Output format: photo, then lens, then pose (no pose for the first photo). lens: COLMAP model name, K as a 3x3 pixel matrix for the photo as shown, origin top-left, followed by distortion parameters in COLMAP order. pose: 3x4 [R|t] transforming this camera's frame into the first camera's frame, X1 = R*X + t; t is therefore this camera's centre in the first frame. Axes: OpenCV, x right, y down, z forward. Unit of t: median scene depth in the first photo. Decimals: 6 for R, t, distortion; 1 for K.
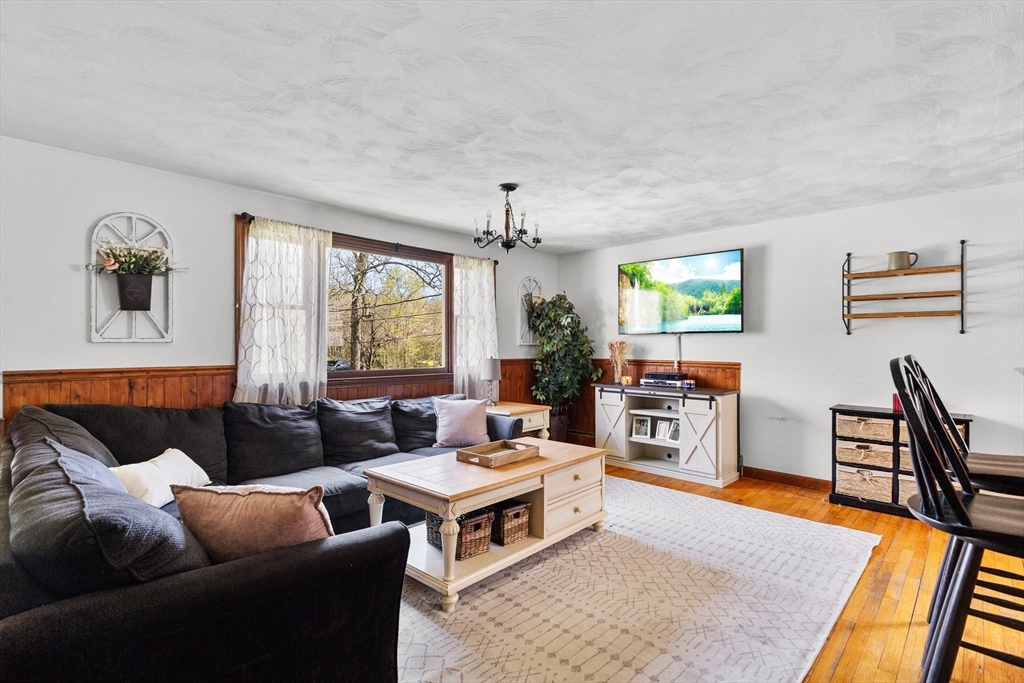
lens RADIAL K [[473.5, 0, 519.0], [0, 473.5, 343.7], [0, 0, 1]] dist [0.004785, 0.001622]
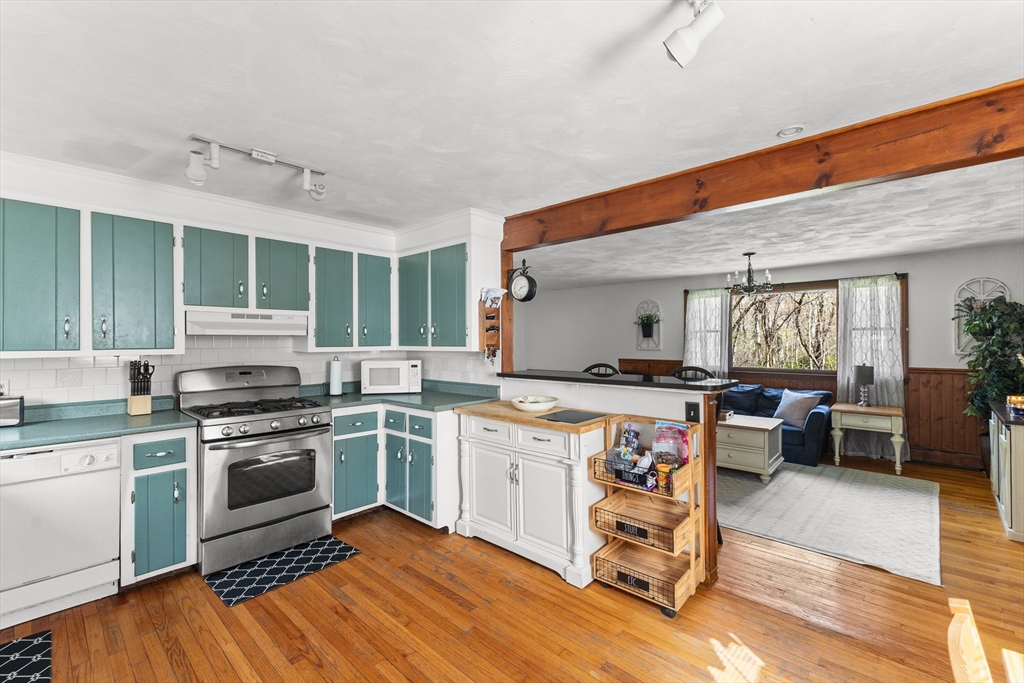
lens RADIAL K [[443.2, 0, 514.5], [0, 443.2, 341.9], [0, 0, 1]] dist [0.009001, -0.001837]
pose [[0.019343, -0.002329, -0.999810, 1.392817], [0.003969, 0.999990, -0.002253, -0.037234], [0.999805, -0.003925, 0.019352, 0.182794]]
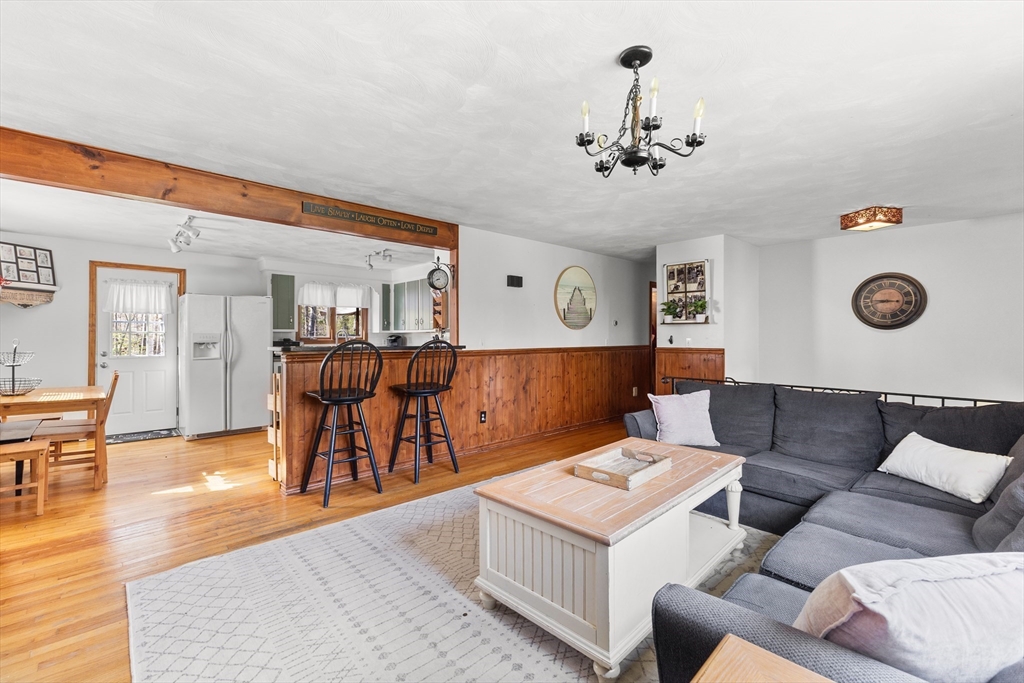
lens RADIAL K [[443.2, 0, 509.5], [0, 443.2, 334.0], [0, 0, 1]] dist [0.009001, -0.001837]
pose [[-0.997692, -0.003004, 0.067833, 0.088409], [-0.003637, 0.999951, -0.009217, 0.008871], [-0.067802, -0.009443, -0.997654, 1.492173]]
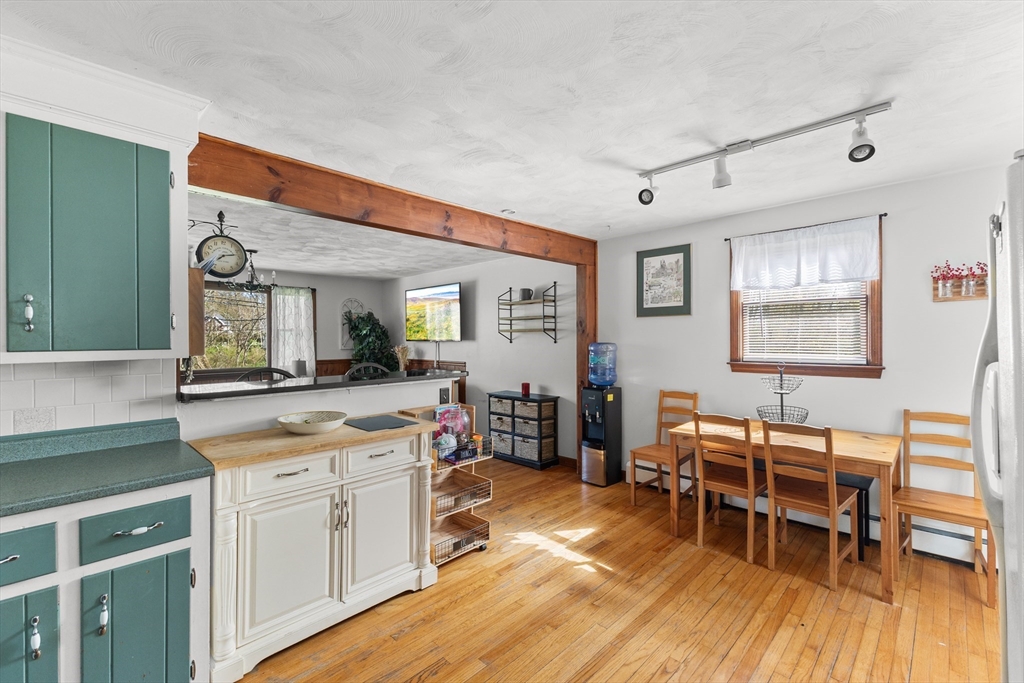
lens RADIAL K [[443.2, 0, 516.3], [0, 443.2, 339.6], [0, 0, 1]] dist [0.009001, -0.001837]
pose [[0.999907, -0.010806, -0.008314, 0.820040], [0.010843, 0.999932, 0.004333, -0.039932], [0.008266, -0.004423, 0.999956, -0.420398]]
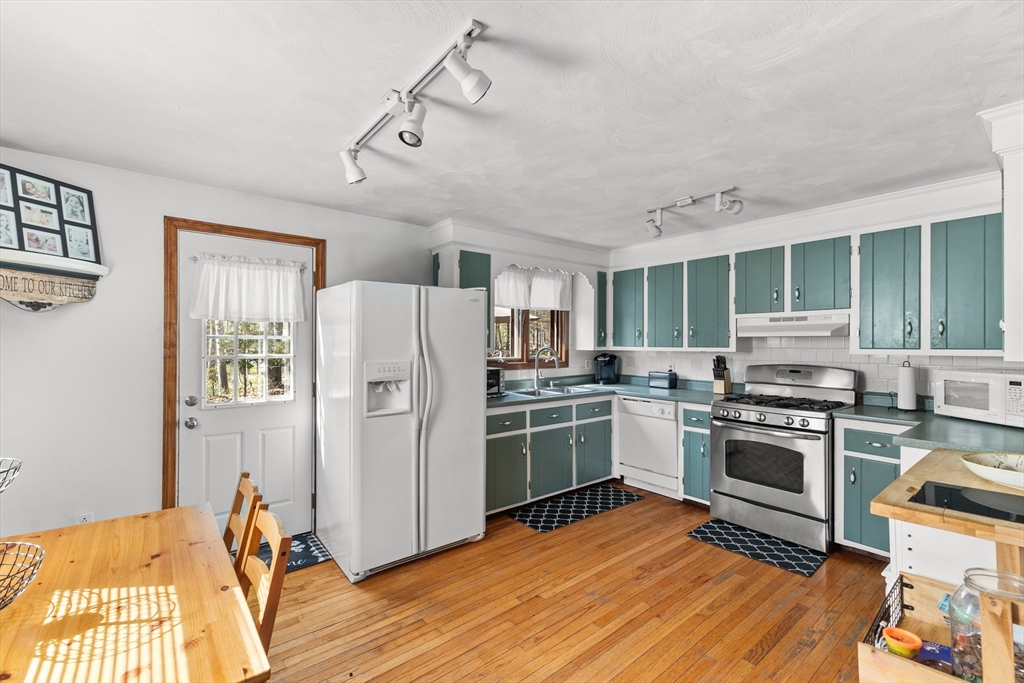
lens RADIAL K [[443.2, 0, 508.7], [0, 443.2, 342.0], [0, 0, 1]] dist [0.009001, -0.001837]
pose [[-0.990054, -0.004604, 0.140614, 0.947361], [-0.004866, 0.999987, -0.001520, -0.038039], [-0.140605, -0.002189, -0.990063, 0.729517]]
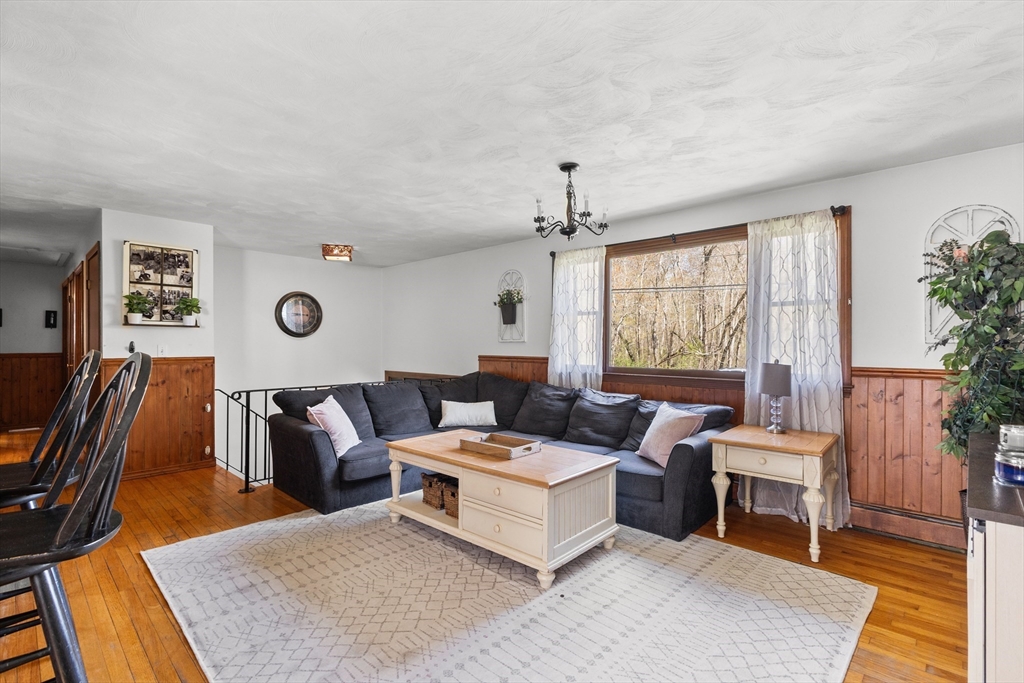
lens RADIAL K [[473.5, 0, 519.6], [0, 473.5, 341.9], [0, 0, 1]] dist [0.004785, 0.001622]
pose [[0.019203, -0.006039, -0.999797, 0.846813], [-0.000149, 0.999982, -0.006043, 0.006913], [0.999816, 0.000265, 0.019202, 0.859951]]
